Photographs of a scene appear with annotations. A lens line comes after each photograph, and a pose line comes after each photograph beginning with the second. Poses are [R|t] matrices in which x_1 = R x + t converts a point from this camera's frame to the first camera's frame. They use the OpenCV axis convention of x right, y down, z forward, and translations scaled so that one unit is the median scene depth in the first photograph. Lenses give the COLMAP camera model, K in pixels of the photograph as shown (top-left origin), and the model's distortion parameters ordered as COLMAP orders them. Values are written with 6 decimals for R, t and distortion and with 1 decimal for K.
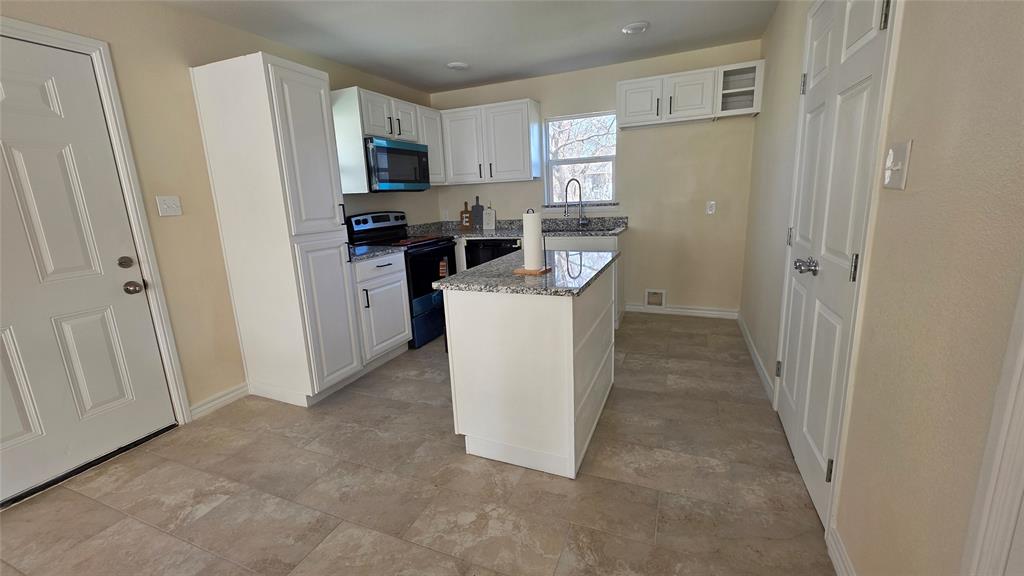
lens RADIAL K [[408.4, 0, 510.4], [0, 408.4, 286.5], [0, 0, 1]] dist [0.001453, 0.000092]
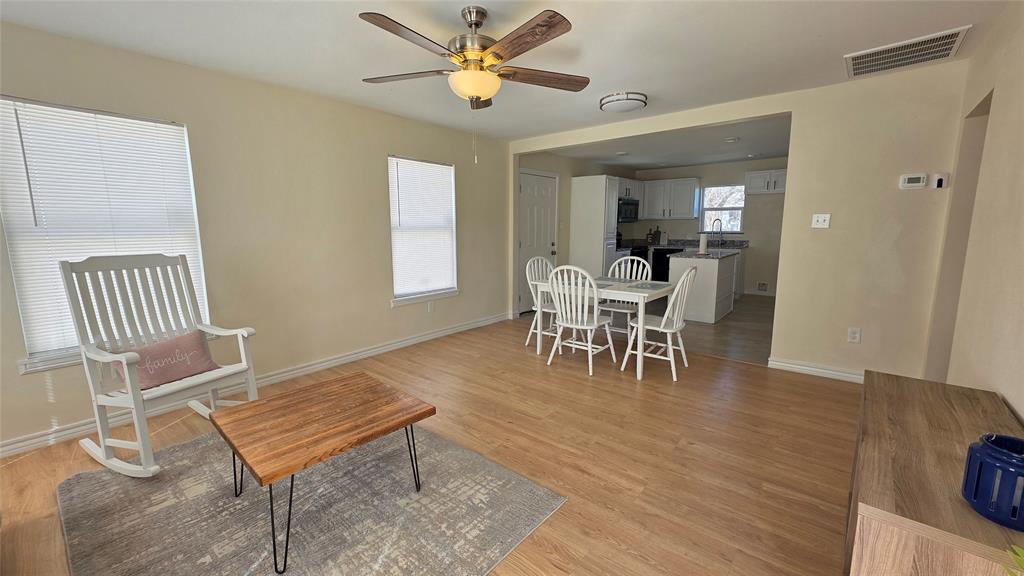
lens RADIAL K [[408.4, 0, 510.4], [0, 408.4, 286.5], [0, 0, 1]] dist [0.001453, 0.000092]
pose [[0.956428, 0.081971, -0.280226, -0.202195], [-0.098906, 0.993995, -0.046813, 0.223721], [0.274705, 0.072490, 0.958792, -1.026133]]
